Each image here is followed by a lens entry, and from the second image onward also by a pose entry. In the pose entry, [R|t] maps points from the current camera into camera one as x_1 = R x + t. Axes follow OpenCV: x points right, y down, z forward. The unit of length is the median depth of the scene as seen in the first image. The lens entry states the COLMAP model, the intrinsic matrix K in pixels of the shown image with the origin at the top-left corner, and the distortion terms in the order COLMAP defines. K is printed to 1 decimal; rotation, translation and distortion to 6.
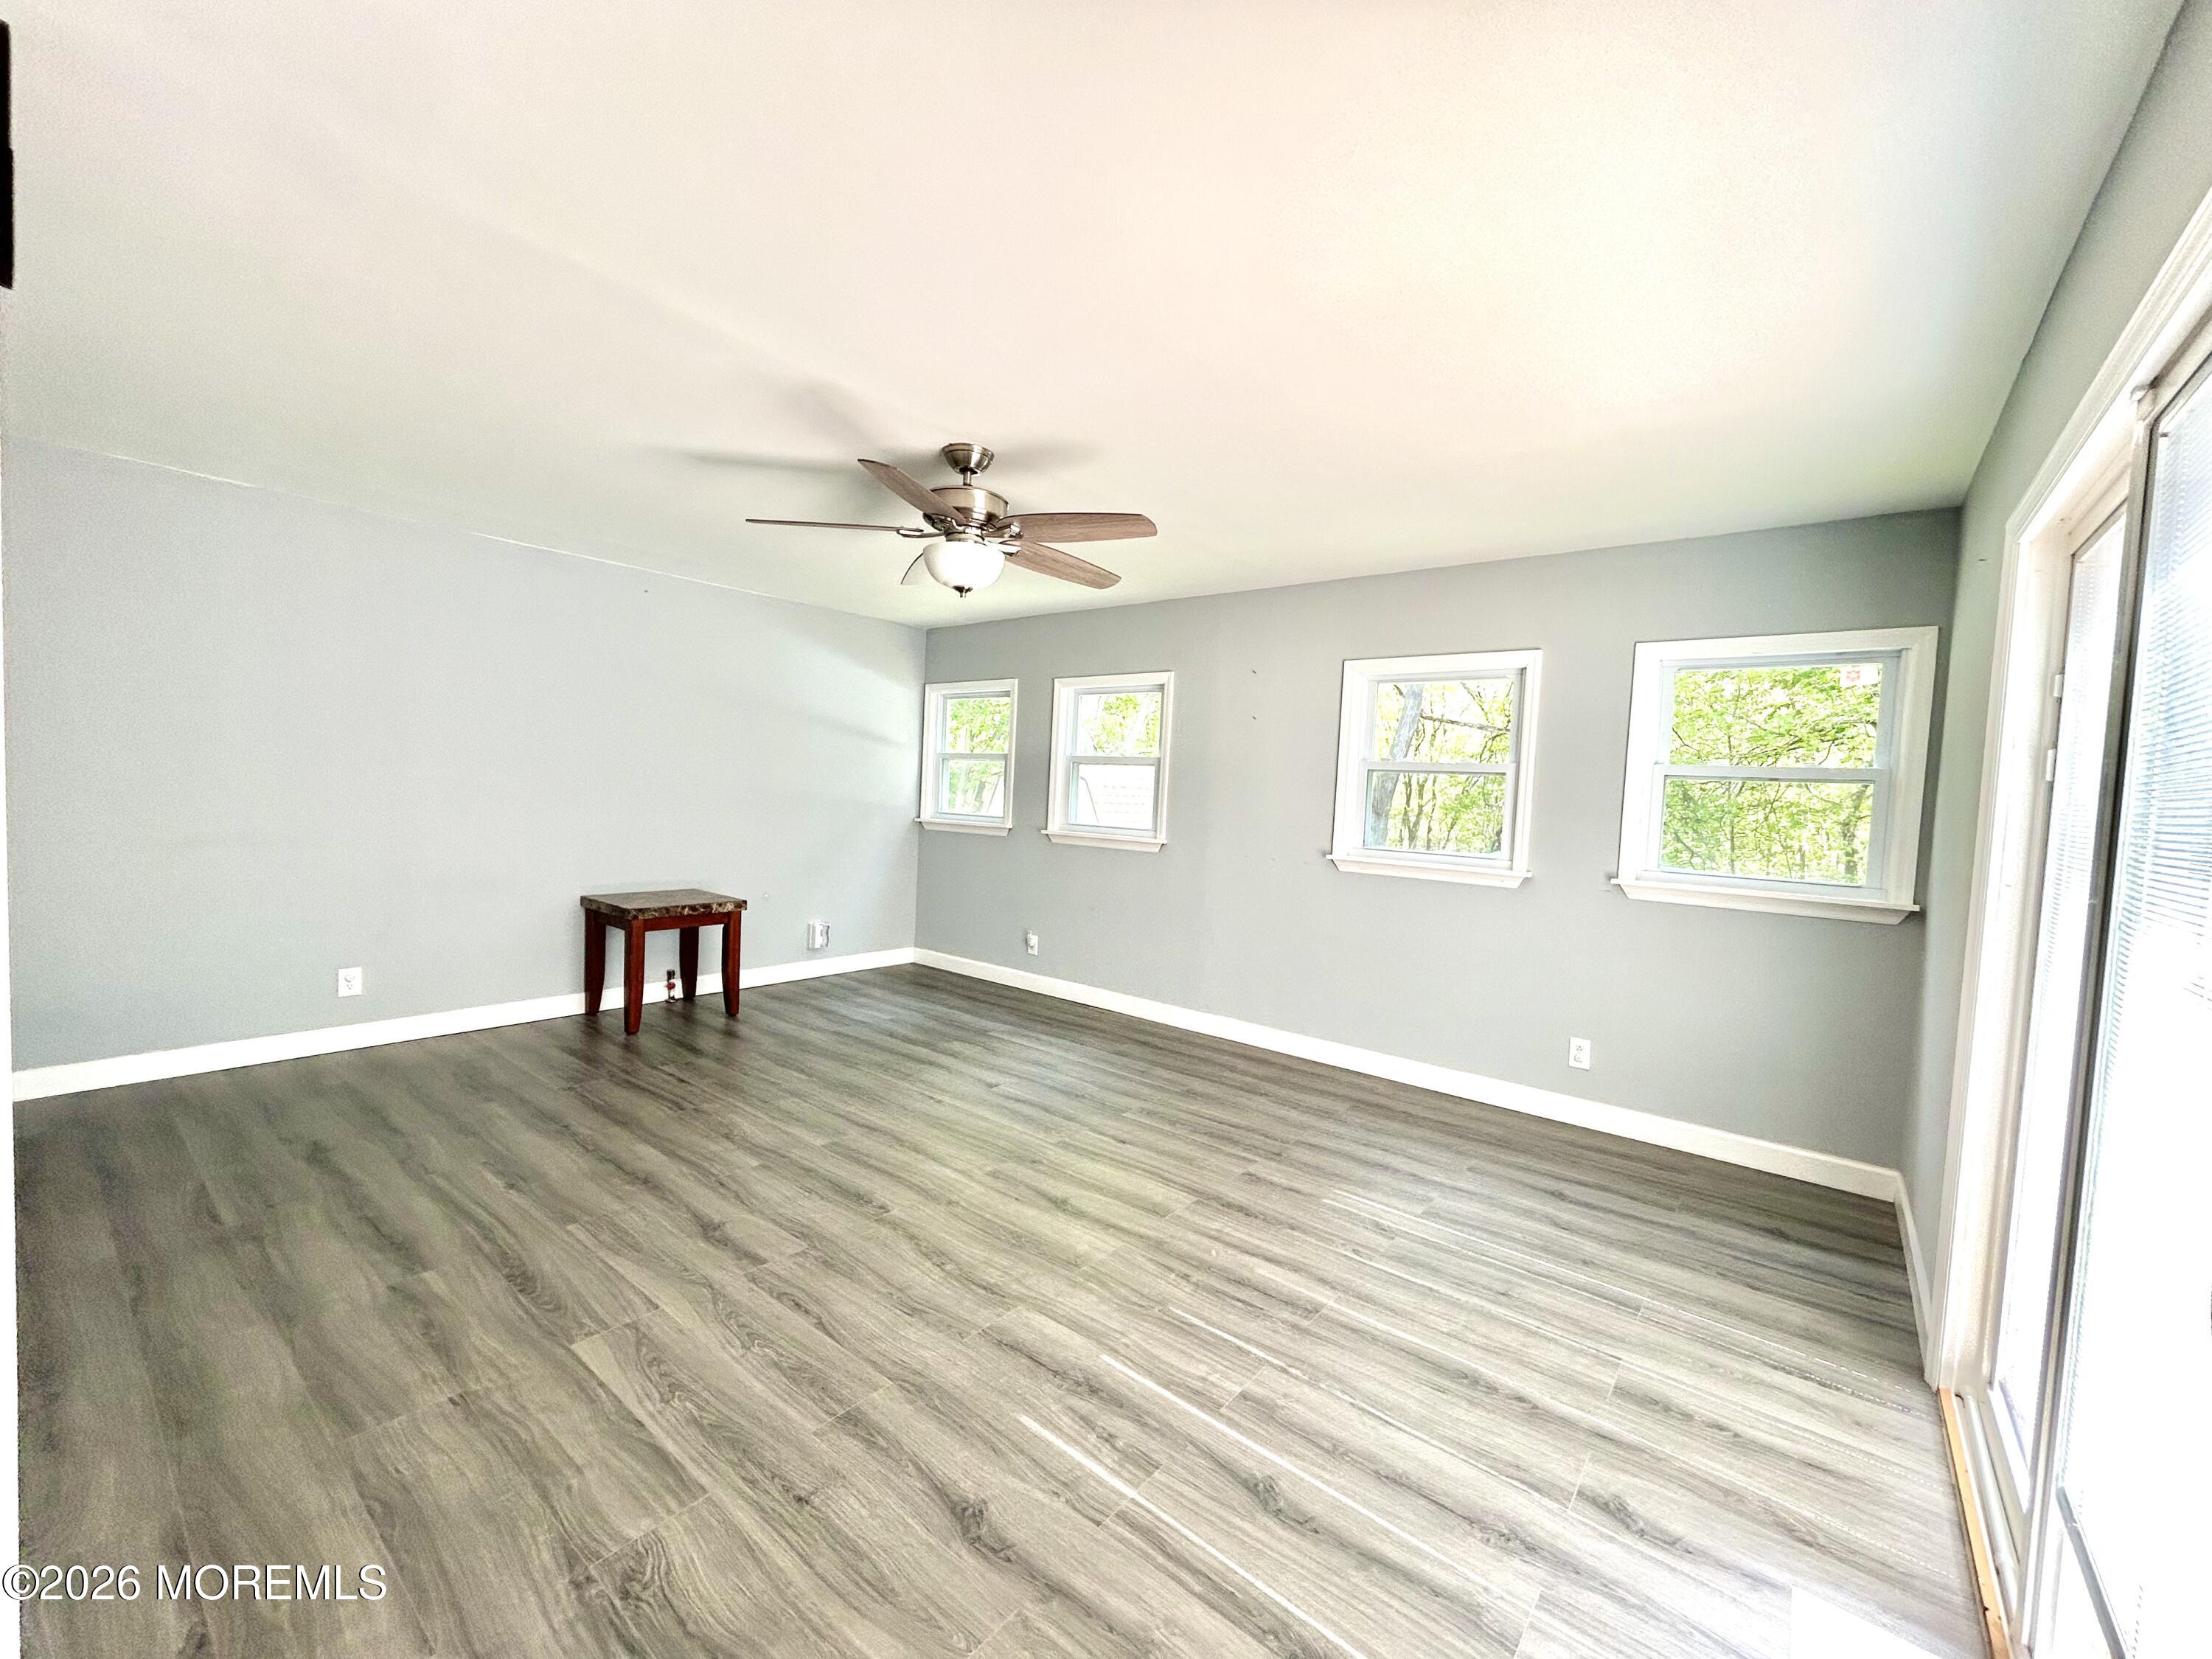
lens RADIAL K [[894.3, 0, 1100.7], [0, 894.3, 828.6], [0, 0, 1]] dist [0.000984, -0.000177]
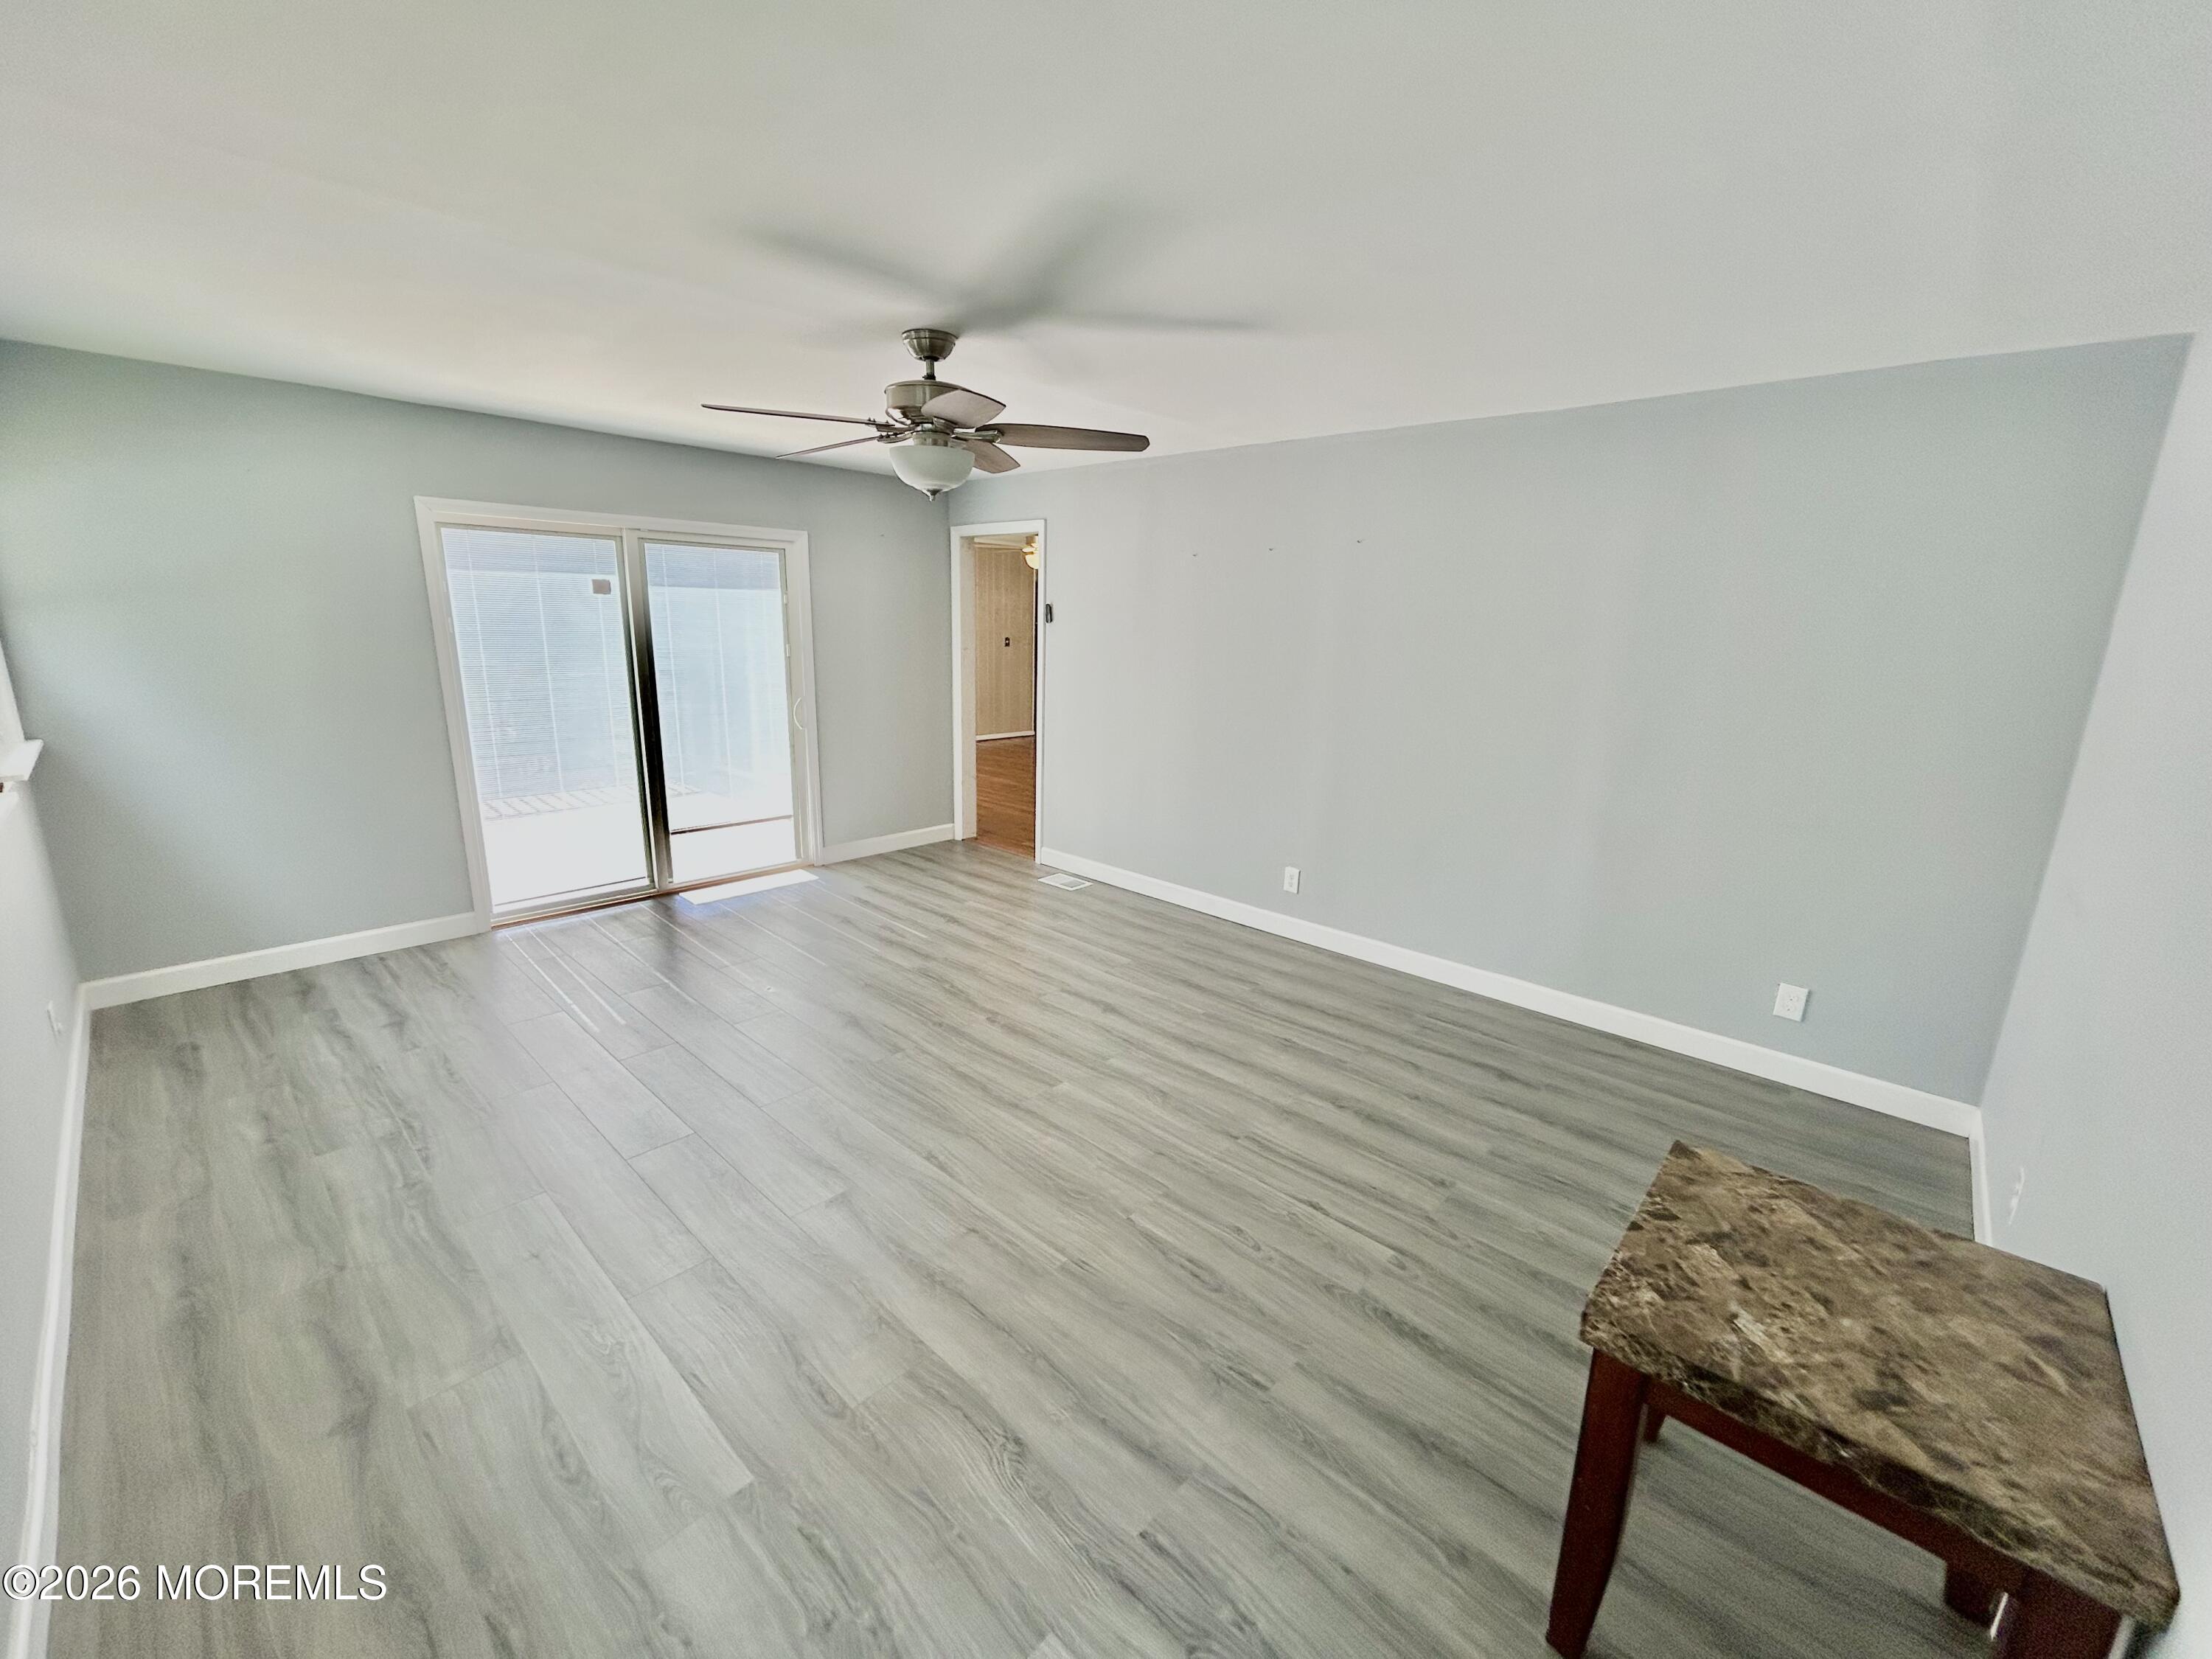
lens RADIAL K [[894.3, 0, 1104.6], [0, 894.3, 821.6], [0, 0, 1]] dist [0.000984, -0.000177]
pose [[-0.995105, -0.085277, 0.049947, -0.467595], [-0.068717, 0.960275, 0.270464, -0.226047], [-0.071027, 0.265708, -0.961434, 2.267239]]
